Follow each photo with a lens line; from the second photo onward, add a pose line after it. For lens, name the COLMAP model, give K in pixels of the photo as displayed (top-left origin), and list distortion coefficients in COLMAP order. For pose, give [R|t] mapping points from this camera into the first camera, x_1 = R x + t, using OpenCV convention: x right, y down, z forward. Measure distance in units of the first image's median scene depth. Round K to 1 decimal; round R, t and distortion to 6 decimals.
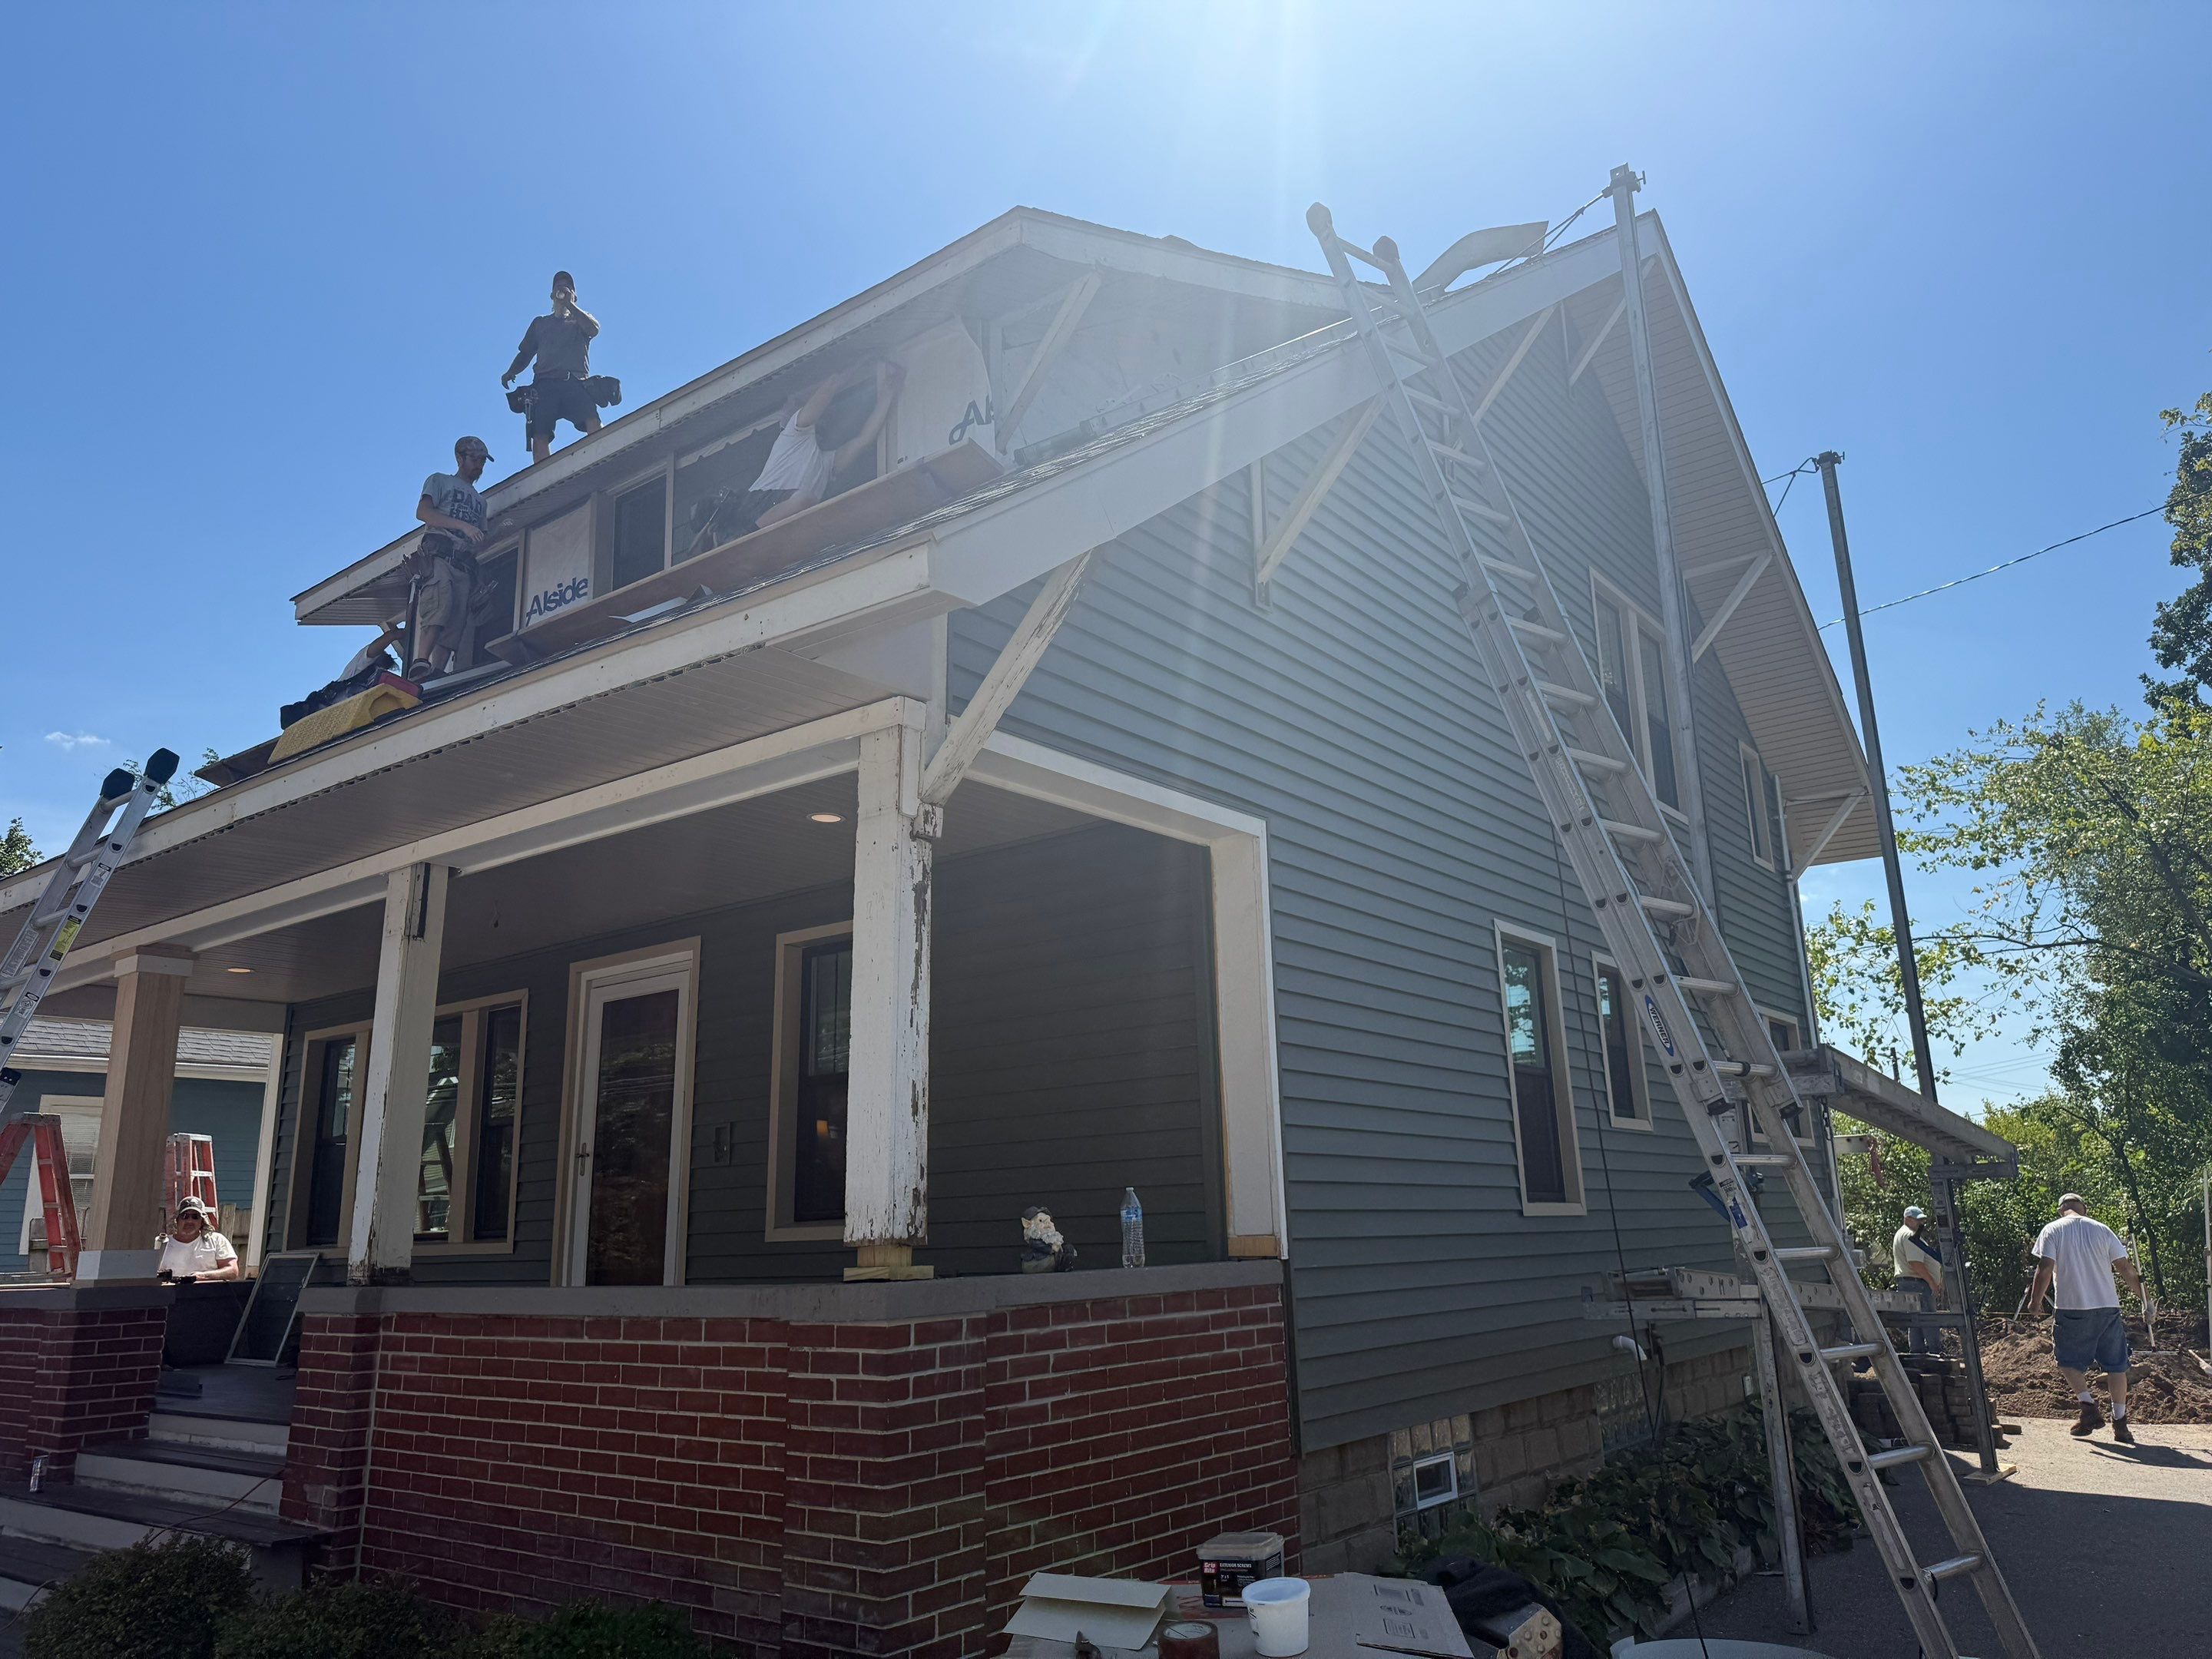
lens RADIAL K [[1572.3, 0, 1104.3], [0, 1572.3, 826.4], [0, 0, 1]] dist [0.049402, -0.065950]
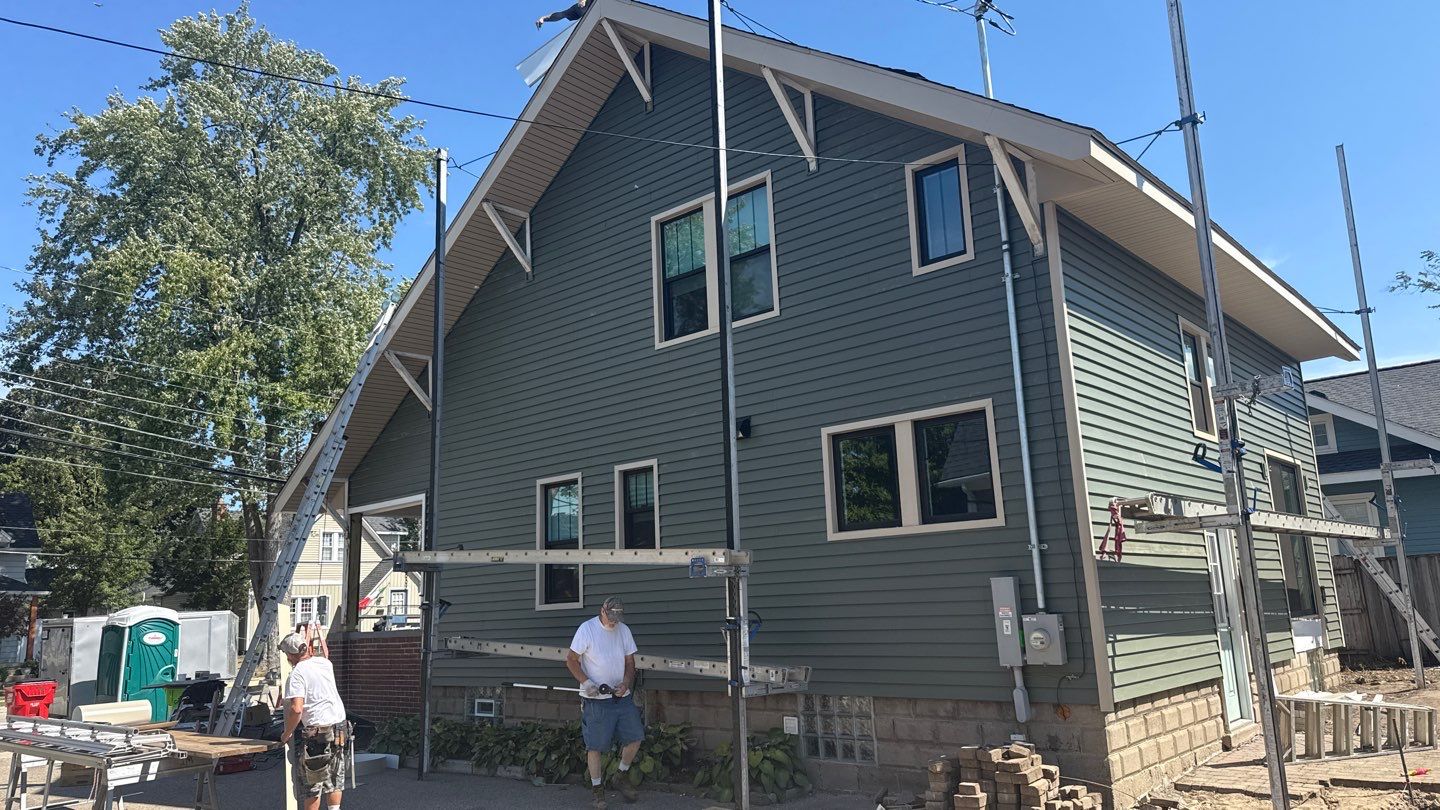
lens RADIAL K [[1008.6, 0, 719.7], [0, 1008.6, 406.8], [0, 0, 1]] dist [0.089288, -0.147890]
pose [[-0.063915, -0.167339, -0.983826, 2.330943], [0.291016, 0.939868, -0.178768, 0.410886], [0.954581, -0.297734, -0.011373, 1.810354]]
